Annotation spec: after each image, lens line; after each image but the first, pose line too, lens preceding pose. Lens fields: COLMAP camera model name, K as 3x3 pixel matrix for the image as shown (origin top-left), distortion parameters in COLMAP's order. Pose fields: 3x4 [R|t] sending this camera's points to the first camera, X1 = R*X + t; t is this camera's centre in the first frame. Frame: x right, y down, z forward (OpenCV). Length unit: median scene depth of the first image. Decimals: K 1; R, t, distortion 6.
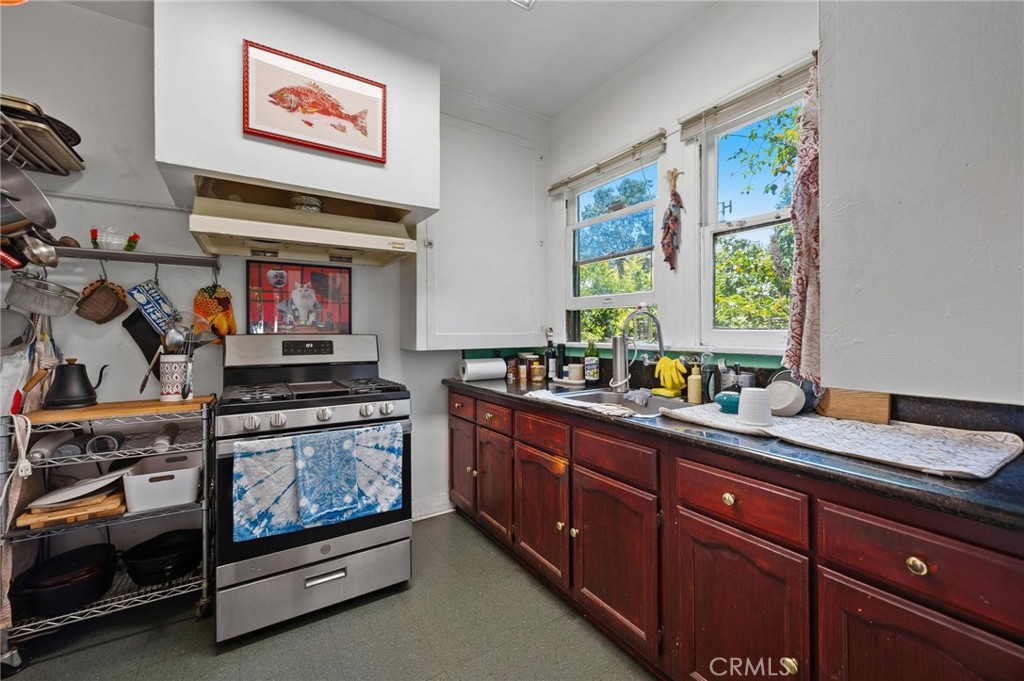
lens RADIAL K [[406.8, 0, 503.1], [0, 406.8, 335.9], [0, 0, 1]] dist [-0.001136, 0.000319]
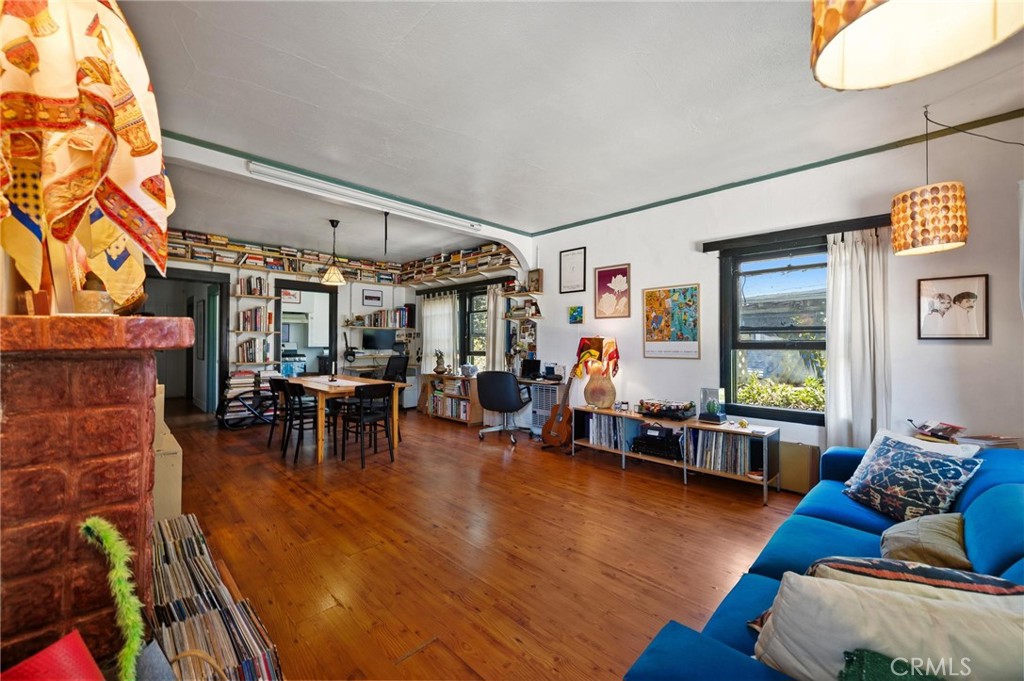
lens RADIAL K [[406.8, 0, 509.8], [0, 406.8, 342.8], [0, 0, 1]] dist [-0.001136, 0.000319]
pose [[0.973848, 0.006867, 0.227098, 0.896617], [-0.004120, 0.999913, -0.012568, 0.044516], [-0.227165, 0.011304, 0.973791, -3.694450]]
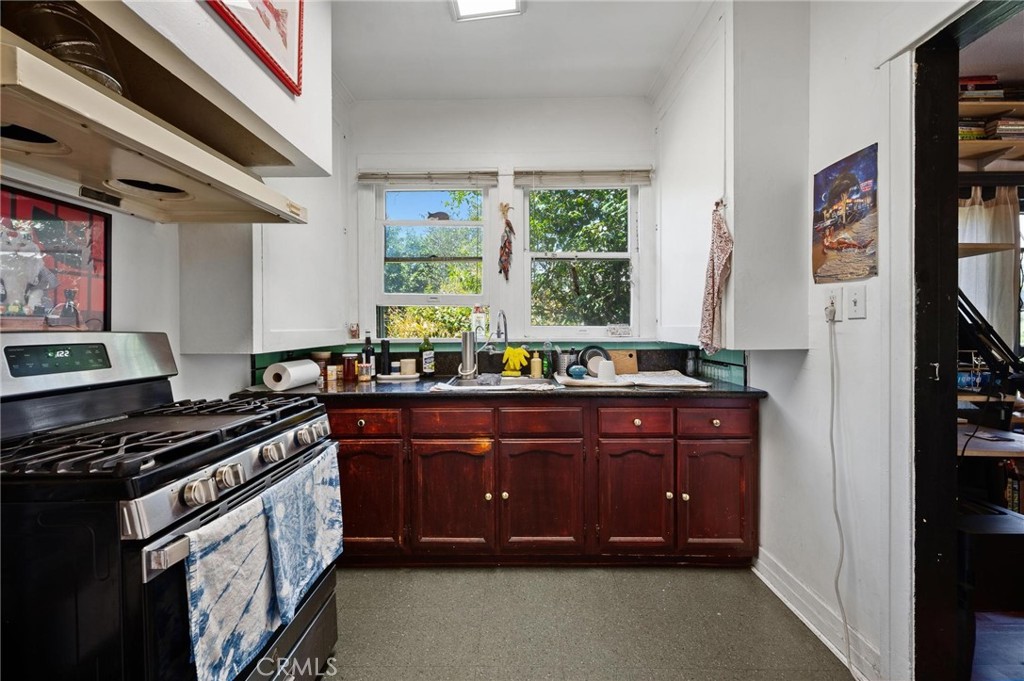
lens RADIAL K [[406.8, 0, 503.8], [0, 406.8, 334.8], [0, 0, 1]] dist [-0.001136, 0.000319]
pose [[0.551911, -0.013958, 0.833786, -0.713417], [0.011028, 0.999895, 0.009438, 0.000737], [-0.833830, 0.003986, 0.552006, 0.298521]]
